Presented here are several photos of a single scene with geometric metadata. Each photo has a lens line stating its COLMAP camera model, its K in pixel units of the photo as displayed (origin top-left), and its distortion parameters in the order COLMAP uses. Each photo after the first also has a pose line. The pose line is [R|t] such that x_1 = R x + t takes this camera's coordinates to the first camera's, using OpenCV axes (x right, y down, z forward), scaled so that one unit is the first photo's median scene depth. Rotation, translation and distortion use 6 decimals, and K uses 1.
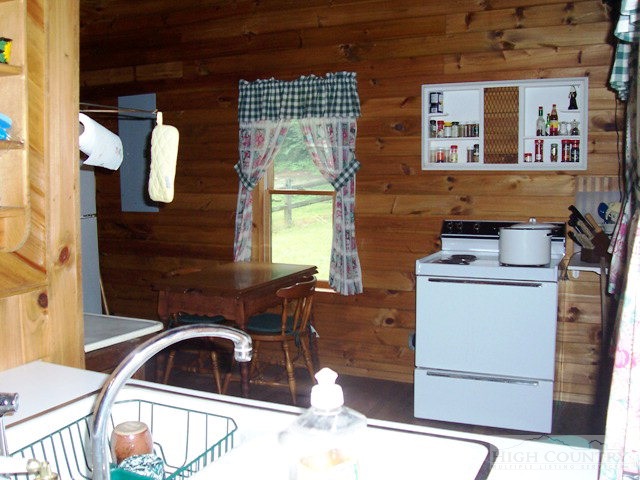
lens RADIAL K [[654.1, 0, 320.0], [0, 654.1, 240.0], [0, 0, 1]] dist [-0.184202, 0.190619]
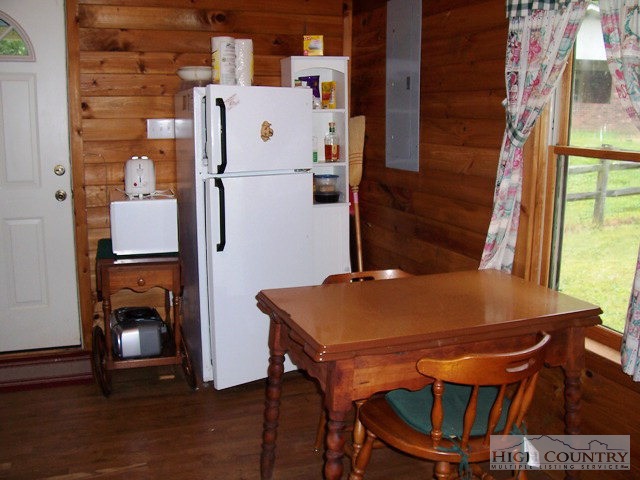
lens RADIAL K [[654.1, 0, 320.0], [0, 654.1, 240.0], [0, 0, 1]] dist [-0.184202, 0.190619]
pose [[0.718052, 0.135991, -0.682574, 0.159889], [-0.082991, 0.990458, 0.110027, -0.044862], [0.691024, -0.022358, 0.722486, 0.518032]]
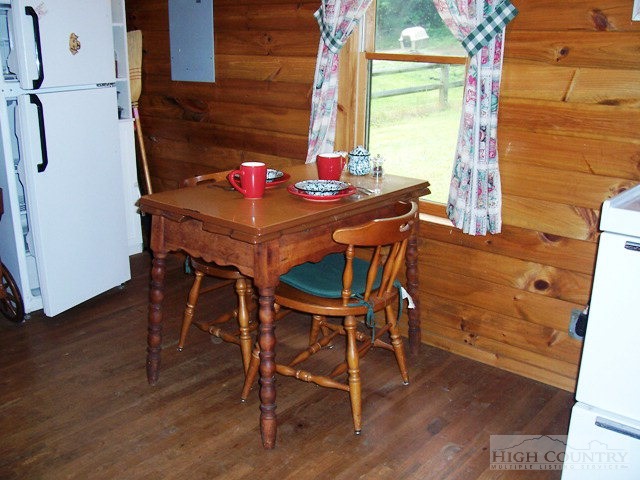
lens RADIAL K [[654.1, 0, 320.0], [0, 654.1, 240.0], [0, 0, 1]] dist [-0.184202, 0.190619]
pose [[0.966564, 0.094501, -0.238378, 0.046433], [-0.049092, 0.980616, 0.189692, -0.016383], [0.251684, -0.171647, 0.952467, 0.391644]]
